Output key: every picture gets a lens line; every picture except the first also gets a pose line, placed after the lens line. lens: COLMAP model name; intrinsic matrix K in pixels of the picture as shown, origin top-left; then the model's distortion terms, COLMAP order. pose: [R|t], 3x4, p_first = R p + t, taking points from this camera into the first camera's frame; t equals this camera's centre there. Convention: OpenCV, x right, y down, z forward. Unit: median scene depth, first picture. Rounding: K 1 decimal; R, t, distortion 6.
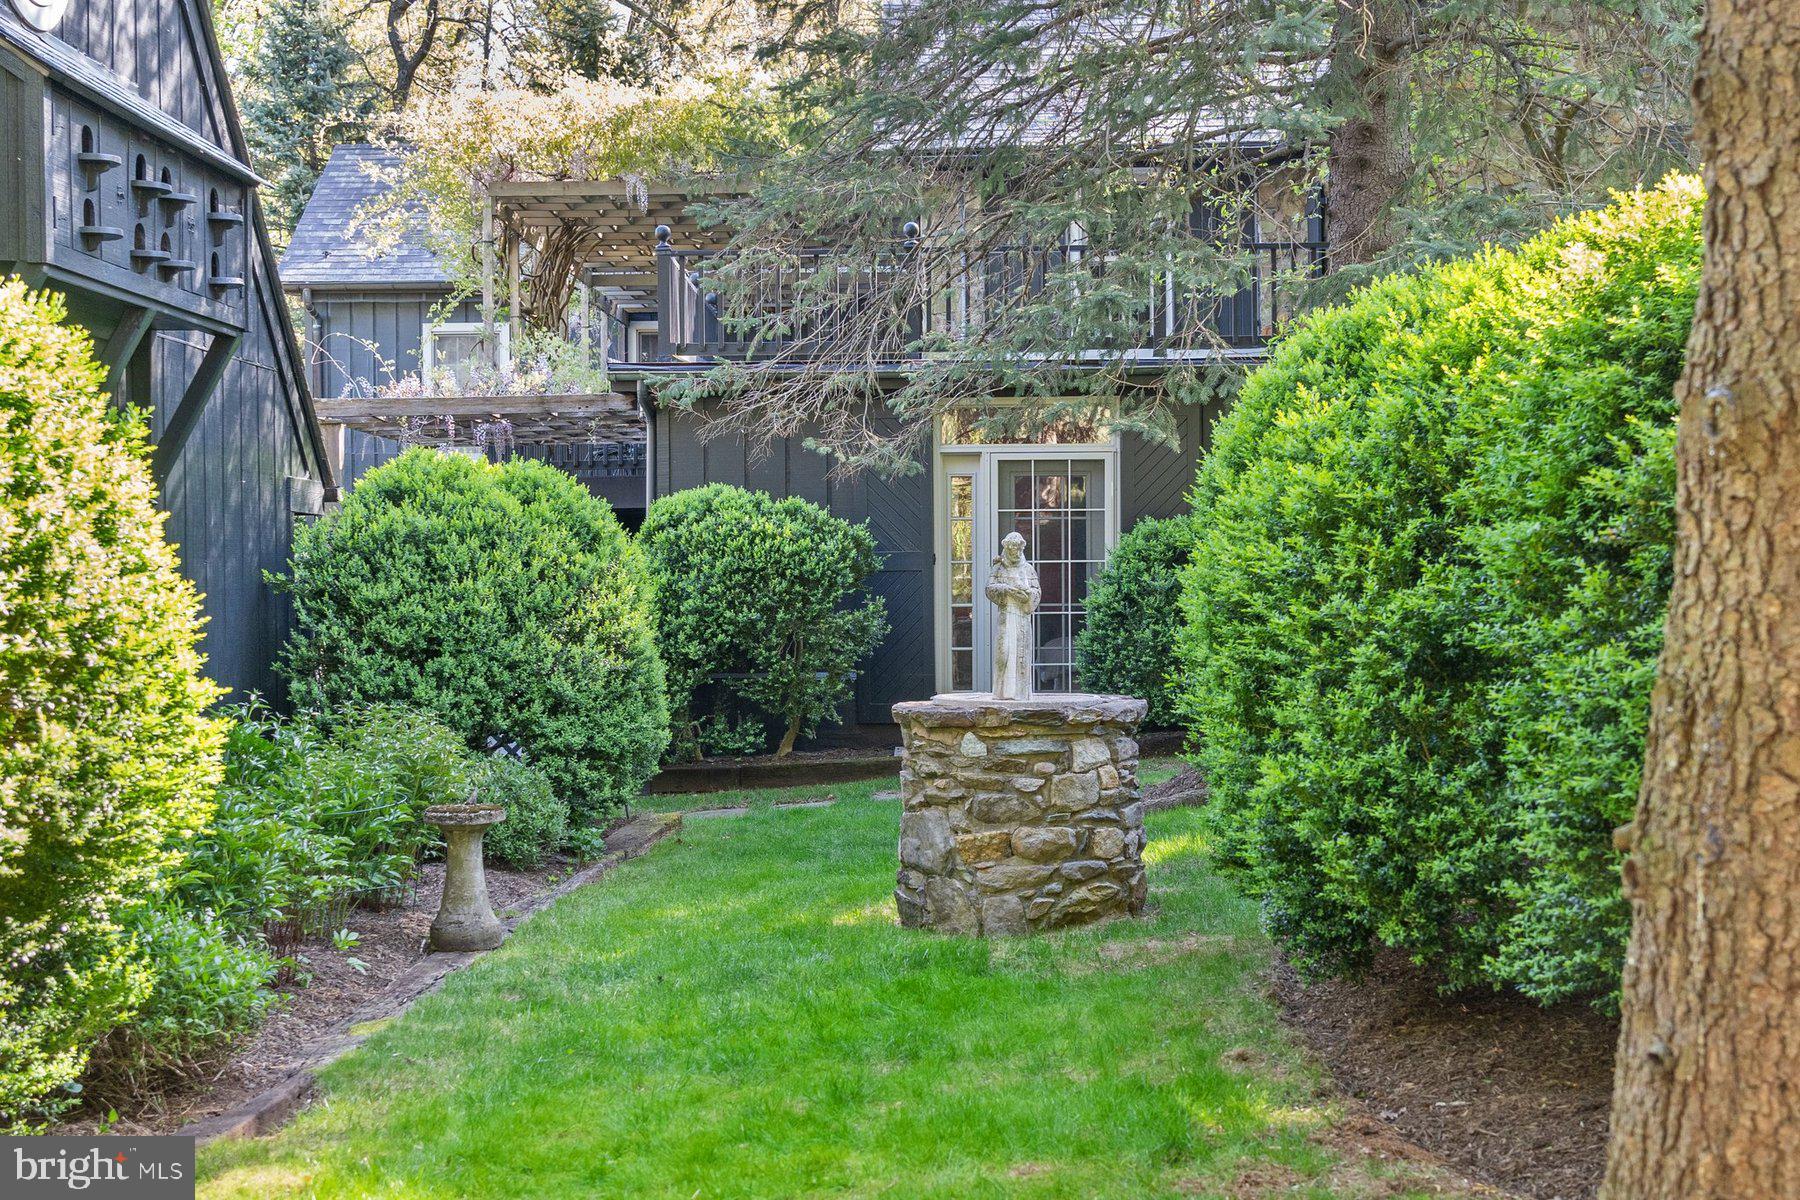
lens RADIAL K [[2500.0, 0, 900.0], [0, 2500.0, 600.0], [0, 0, 1]] dist [0.011938, 0.026243]
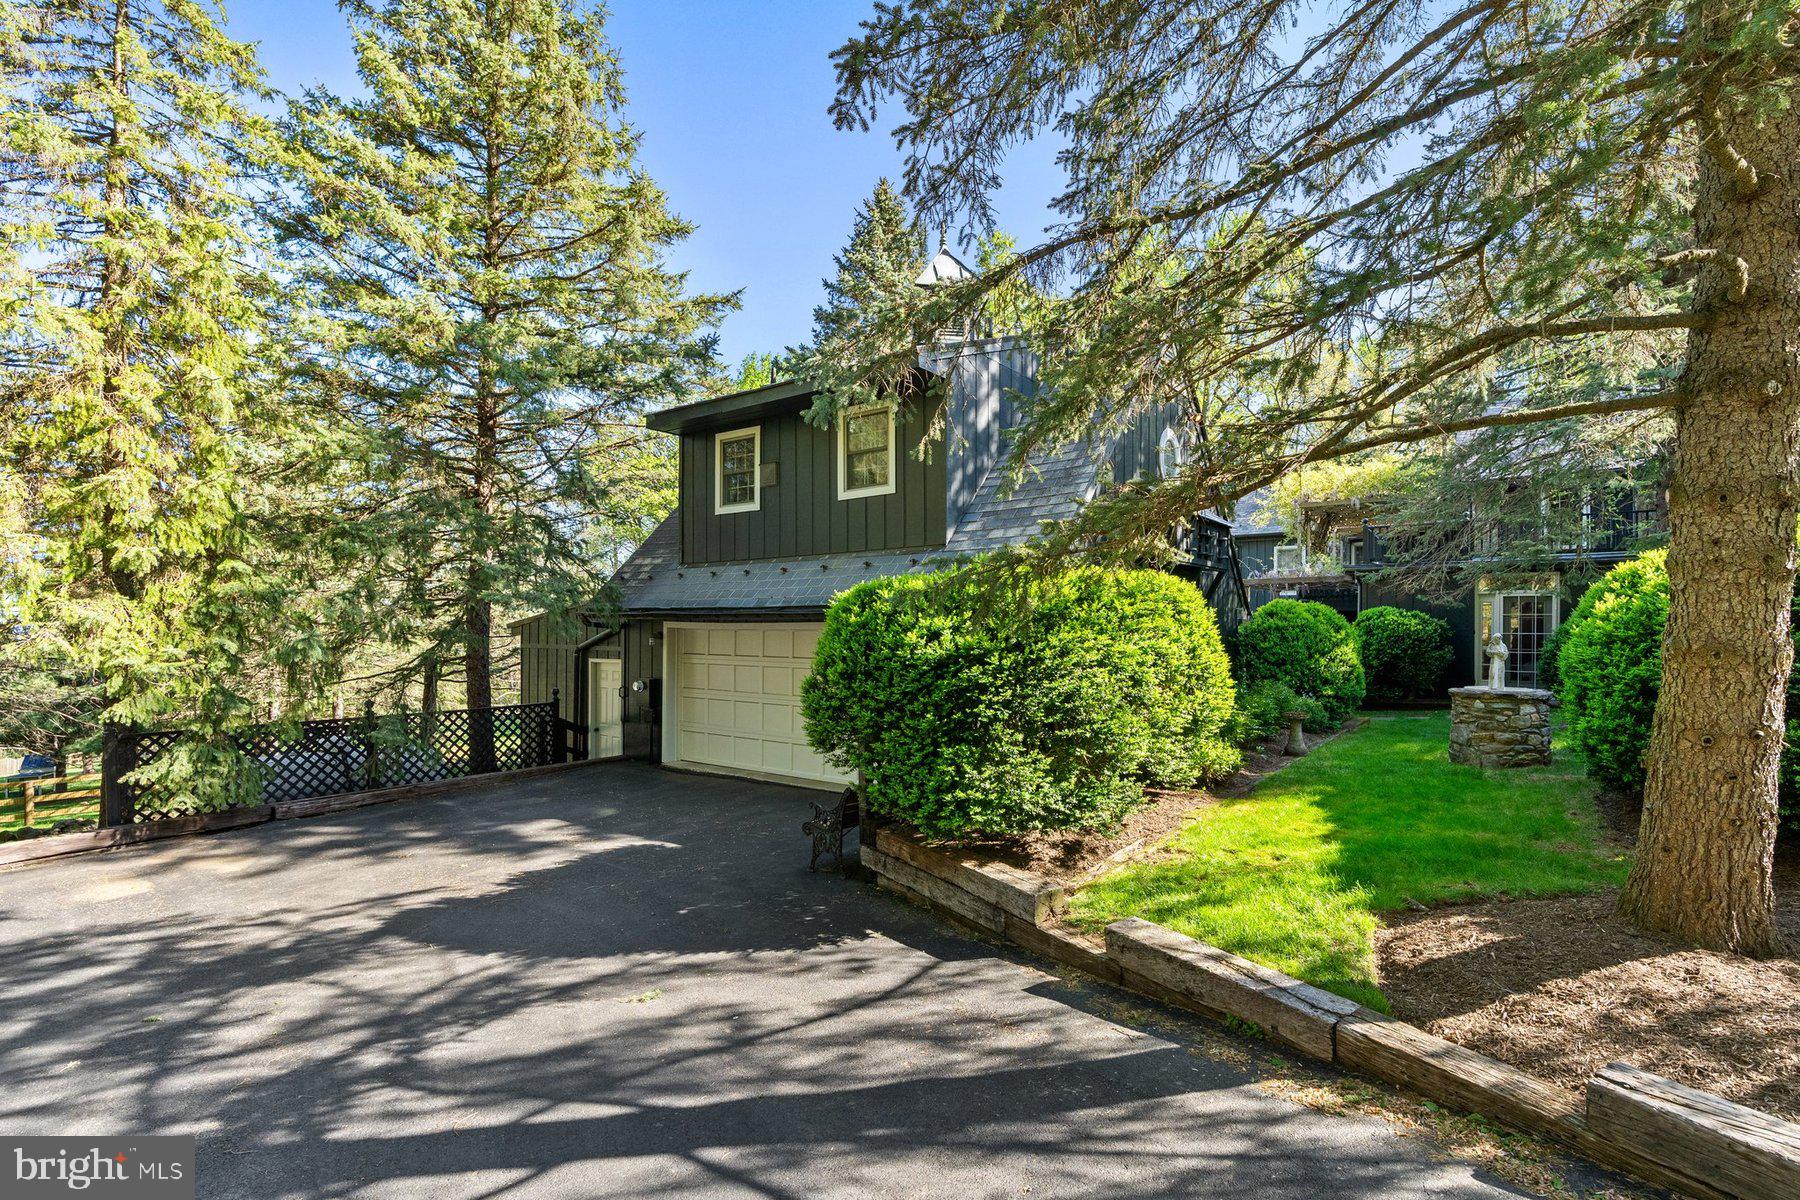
lens RADIAL K [[835.2, 0, 905.1], [0, 835.2, 631.1], [0, 0, 1]] dist [-0.002698, -0.000291]
pose [[0.827057, 0.013065, -0.561966, 0.020616], [-0.012159, 0.999912, 0.005353, -0.027029], [0.561986, 0.002406, 0.827143, -0.223224]]
